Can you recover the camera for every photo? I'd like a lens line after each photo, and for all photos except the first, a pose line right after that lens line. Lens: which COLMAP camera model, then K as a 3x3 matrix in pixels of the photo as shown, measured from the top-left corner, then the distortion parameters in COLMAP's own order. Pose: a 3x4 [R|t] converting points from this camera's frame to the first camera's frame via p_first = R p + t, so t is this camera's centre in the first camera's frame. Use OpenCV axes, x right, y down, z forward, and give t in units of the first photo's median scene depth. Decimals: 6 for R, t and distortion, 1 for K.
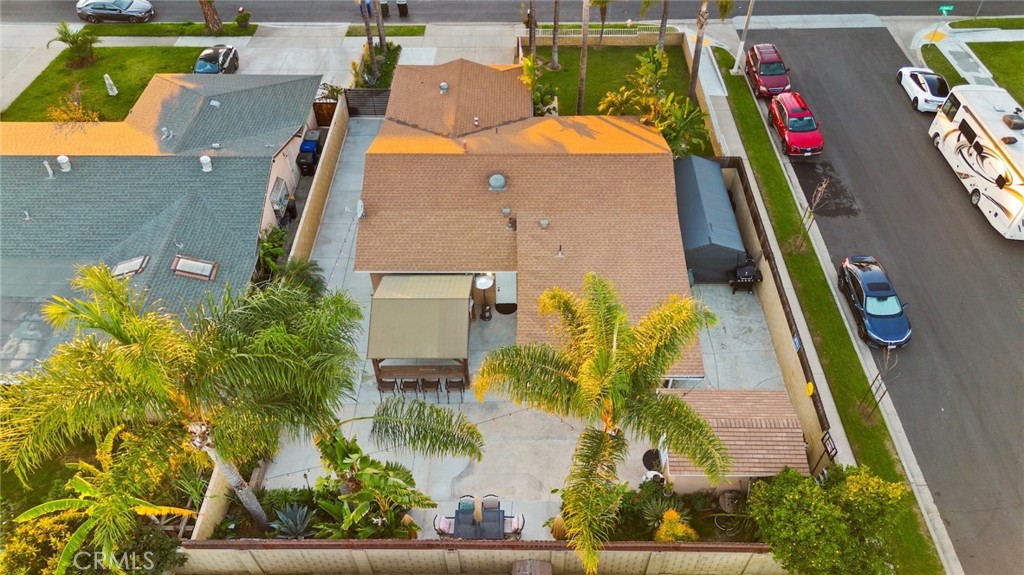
lens RADIAL K [[733.1, 0, 512.2], [0, 733.1, 284.4], [0, 0, 1]] dist [0.025033, -0.008328]
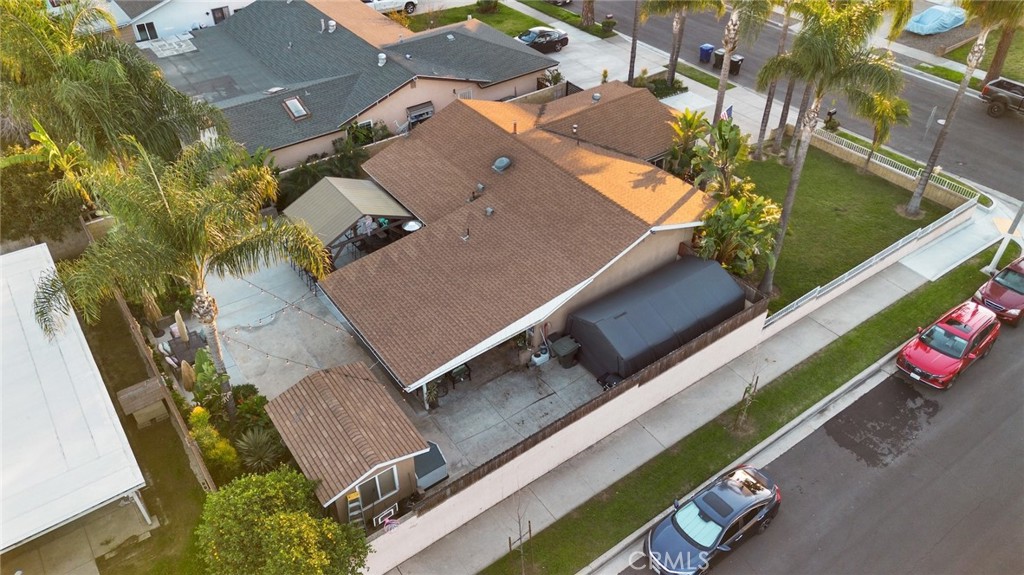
lens RADIAL K [[733.1, 0, 512.6], [0, 733.1, 292.4], [0, 0, 1]] dist [0.025033, -0.008328]
pose [[0.594119, 0.516197, -0.616898, 0.492181], [-0.584936, 0.803699, 0.109169, -0.083438], [0.552153, 0.295986, 0.779435, 0.204707]]
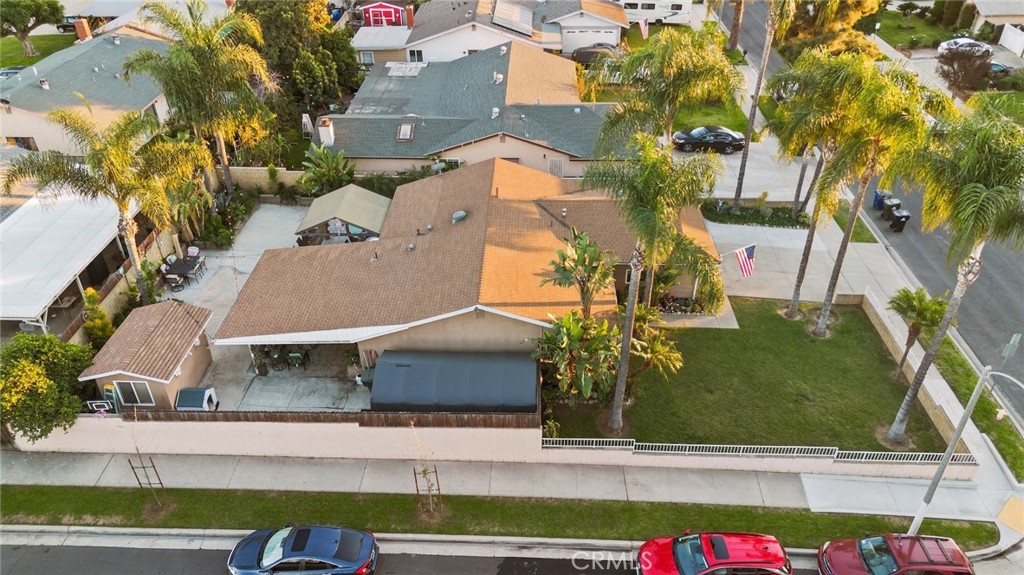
lens RADIAL K [[733.1, 0, 508.8], [0, 733.1, 283.9], [0, 0, 1]] dist [0.025033, -0.008328]
pose [[-0.020222, 0.568227, -0.822624, 0.665652], [-0.724137, 0.558991, 0.403924, -0.412172], [0.689360, 0.603860, 0.400170, 0.482640]]
